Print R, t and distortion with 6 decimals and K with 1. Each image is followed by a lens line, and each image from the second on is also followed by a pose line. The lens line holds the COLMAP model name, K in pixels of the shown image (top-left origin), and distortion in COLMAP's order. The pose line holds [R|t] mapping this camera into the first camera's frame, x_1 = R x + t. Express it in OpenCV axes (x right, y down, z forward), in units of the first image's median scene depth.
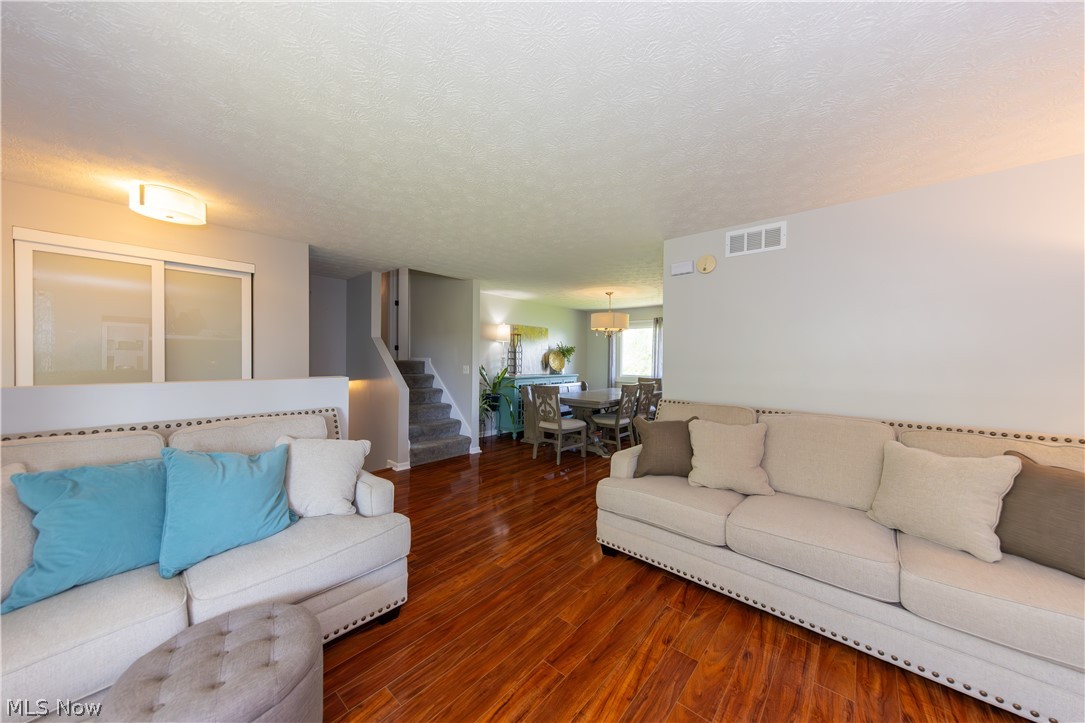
lens RADIAL K [[371.8, 0, 546.4], [0, 371.8, 359.8], [0, 0, 1]] dist [0.001236, 0.000134]
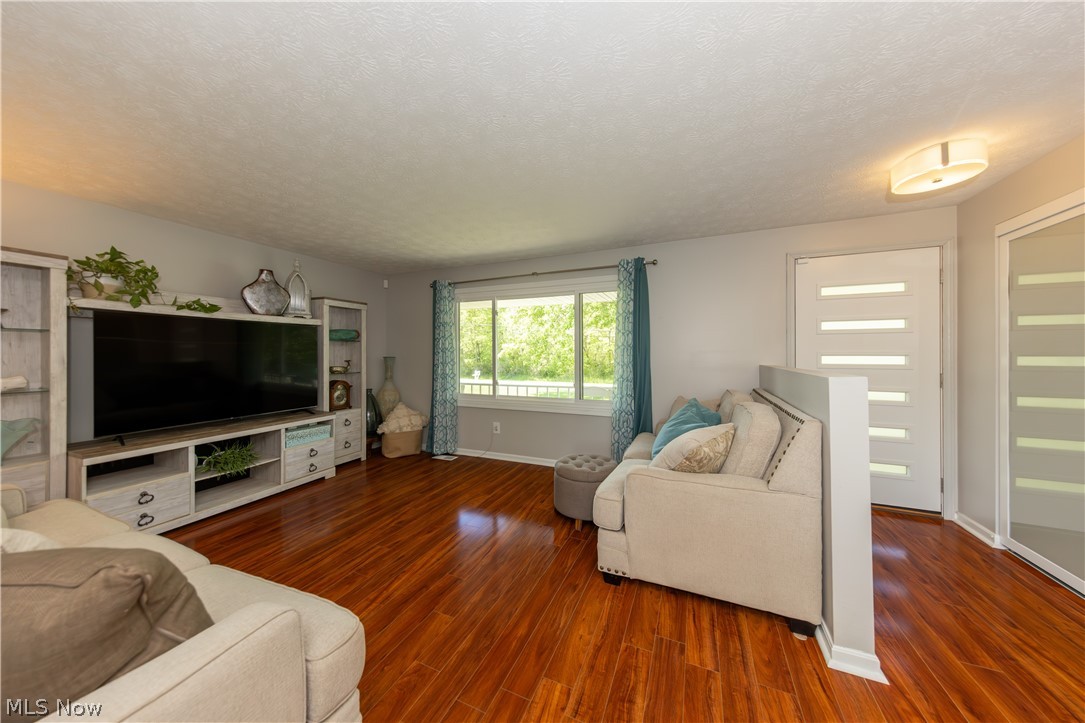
lens RADIAL K [[347.7, 0, 552.4], [0, 347.7, 353.8], [0, 0, 1]] dist [0.004090, -0.000201]
pose [[-0.950767, -0.012135, -0.309669, 0.047926], [-0.012258, 0.999924, -0.001551, 0.012647], [0.309664, 0.002321, -0.950843, 1.234203]]
